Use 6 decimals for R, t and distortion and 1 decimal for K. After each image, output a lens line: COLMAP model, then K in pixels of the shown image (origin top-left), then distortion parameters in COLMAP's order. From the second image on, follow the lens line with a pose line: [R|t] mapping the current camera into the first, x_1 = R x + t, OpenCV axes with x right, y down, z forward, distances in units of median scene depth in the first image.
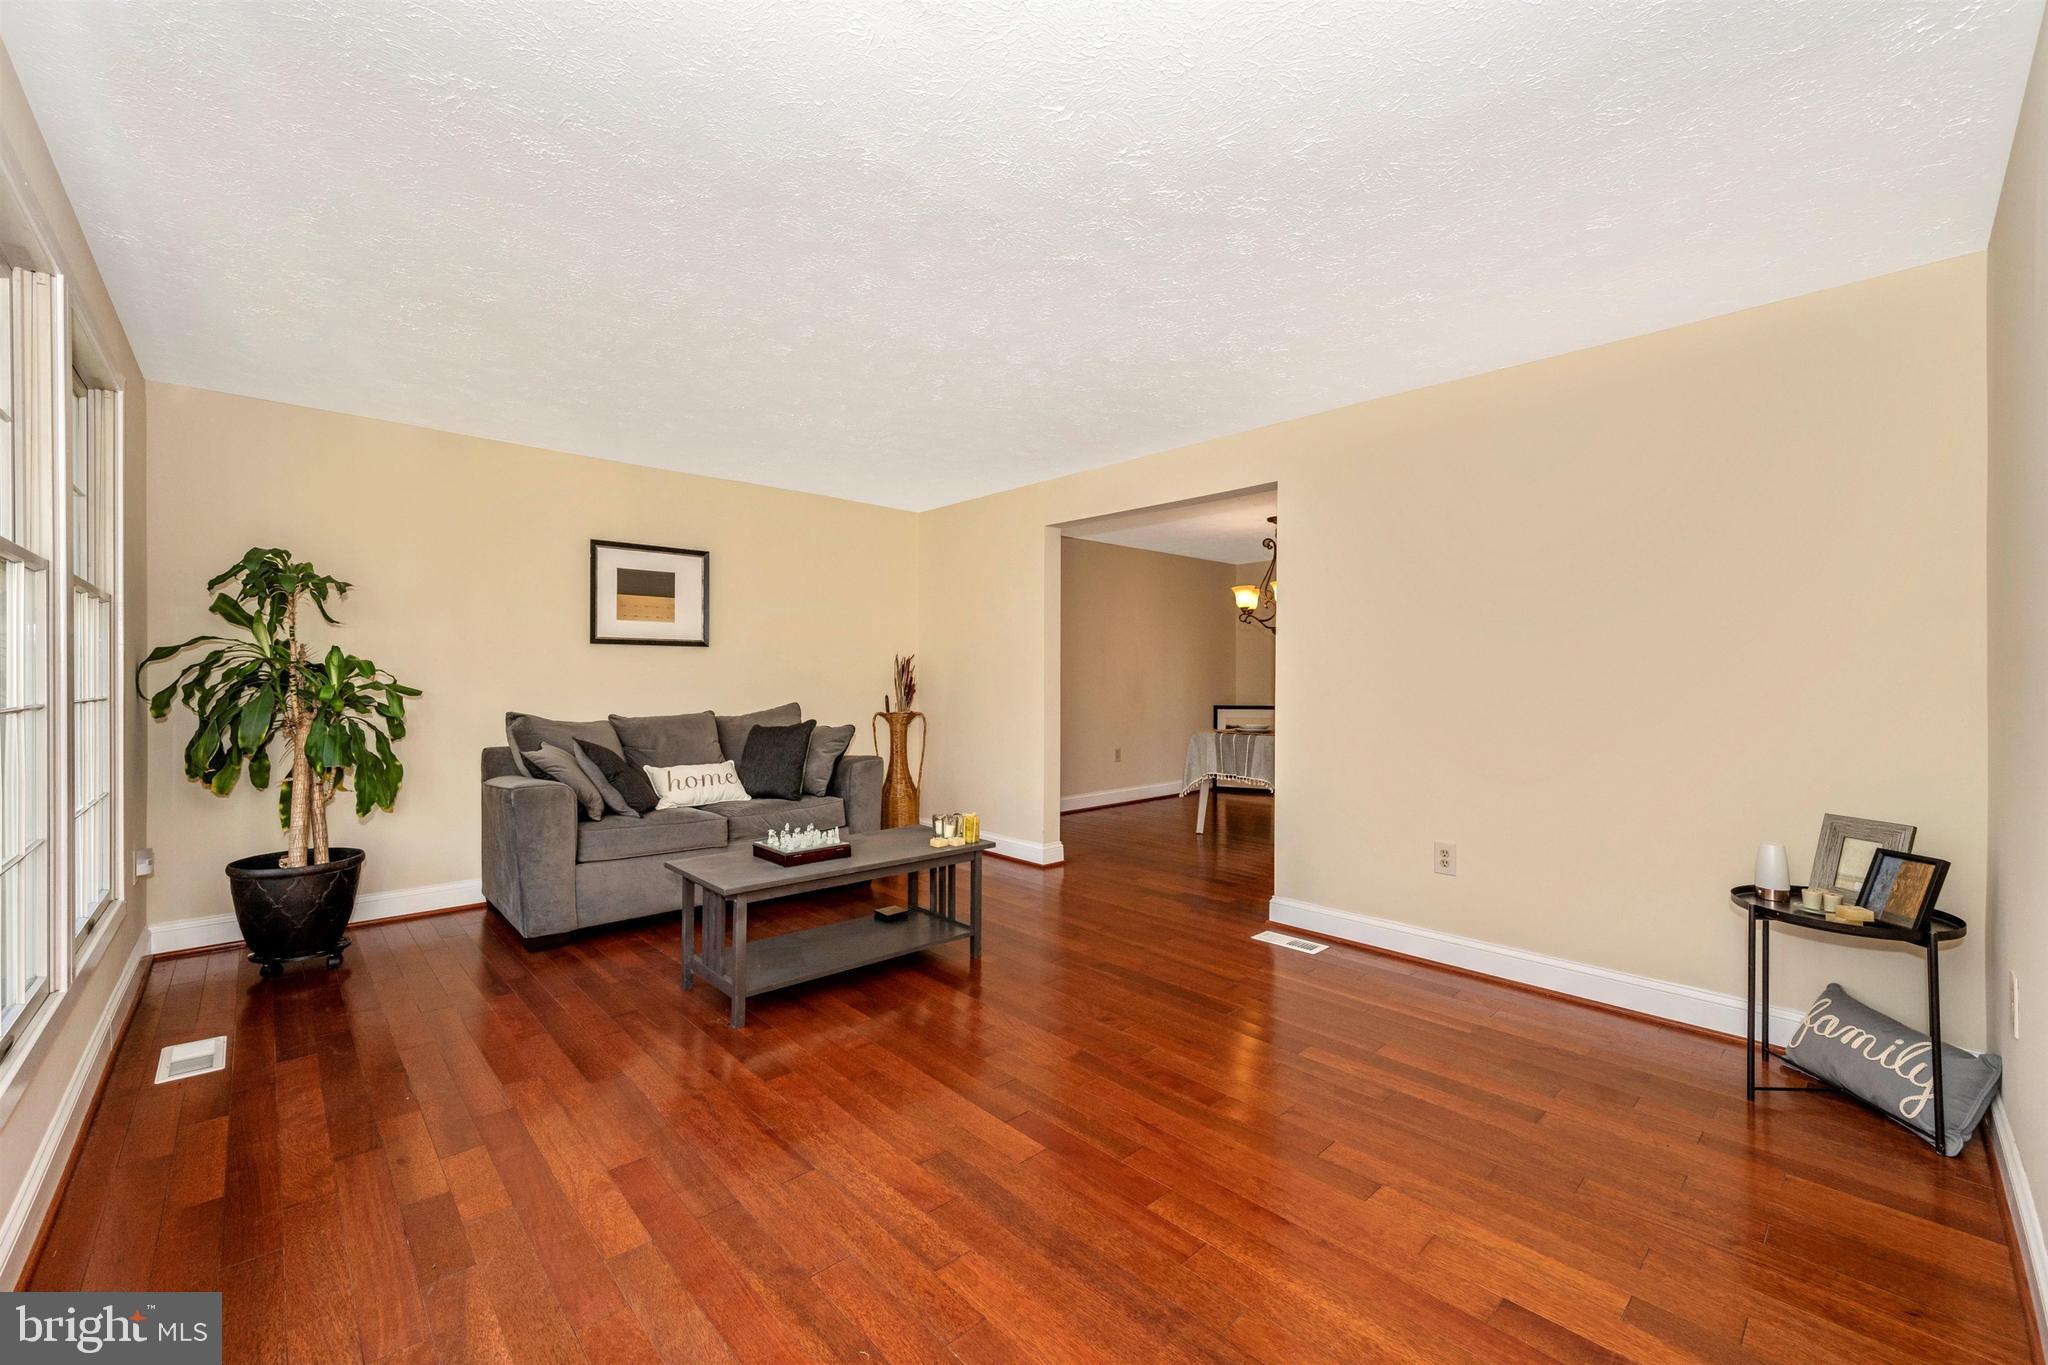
lens RADIAL K [[825.3, 0, 1025.4], [0, 825.3, 673.9], [0, 0, 1]] dist [0.001332, -0.000115]
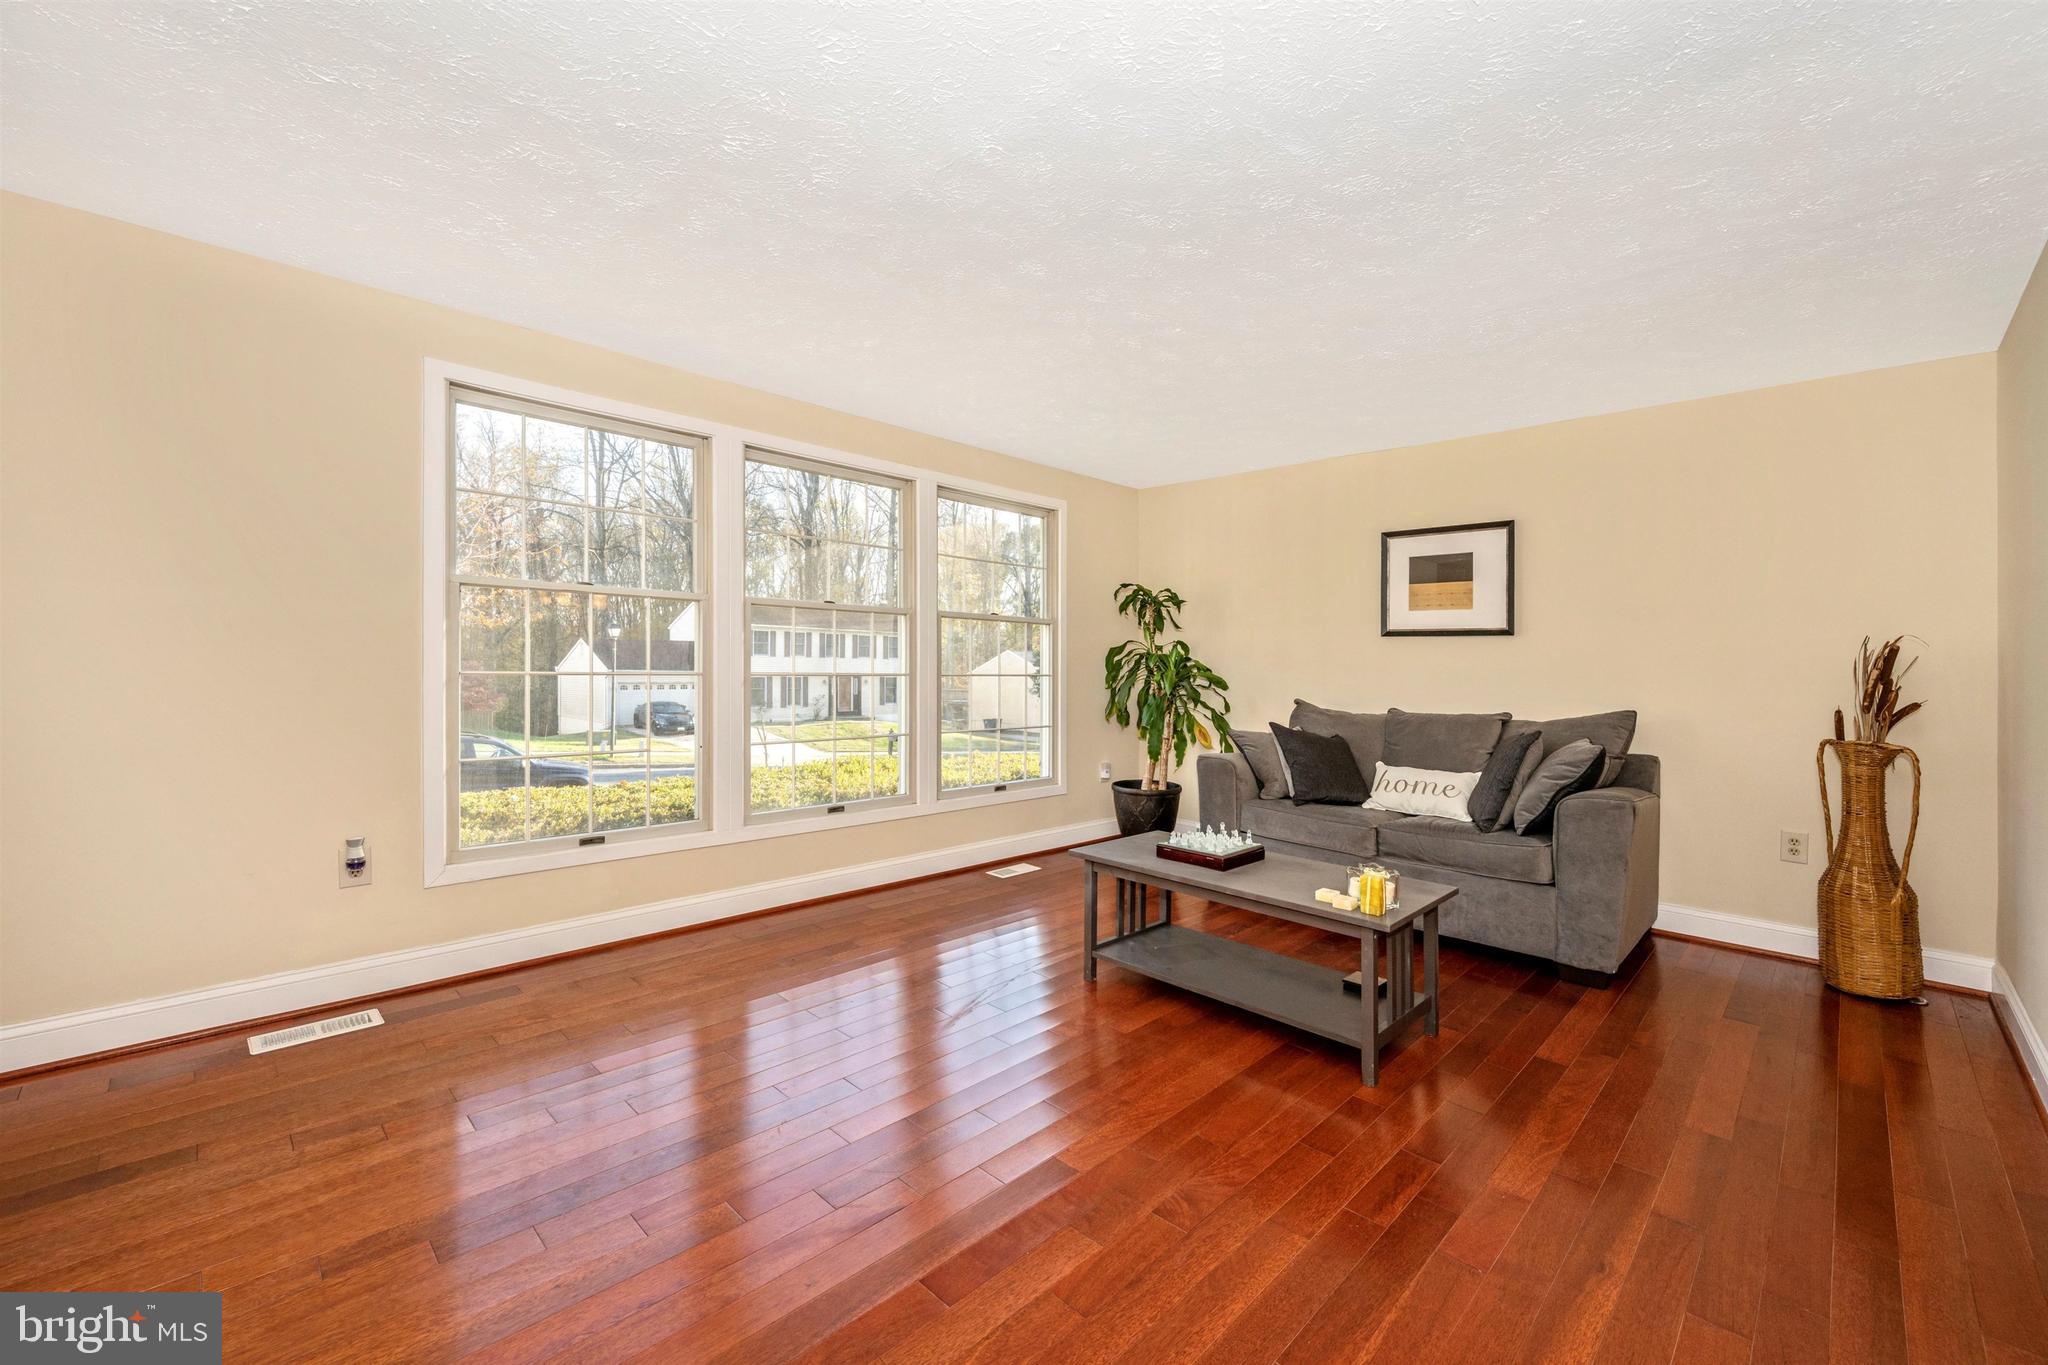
lens RADIAL K [[825.3, 0, 1039.2], [0, 825.3, 667.8], [0, 0, 1]] dist [0.001332, -0.000115]
pose [[0.045448, -0.002059, -0.998965, 0.456292], [-0.023020, 0.999730, -0.003108, 0.013997], [0.998701, 0.023137, 0.045388, 0.539057]]
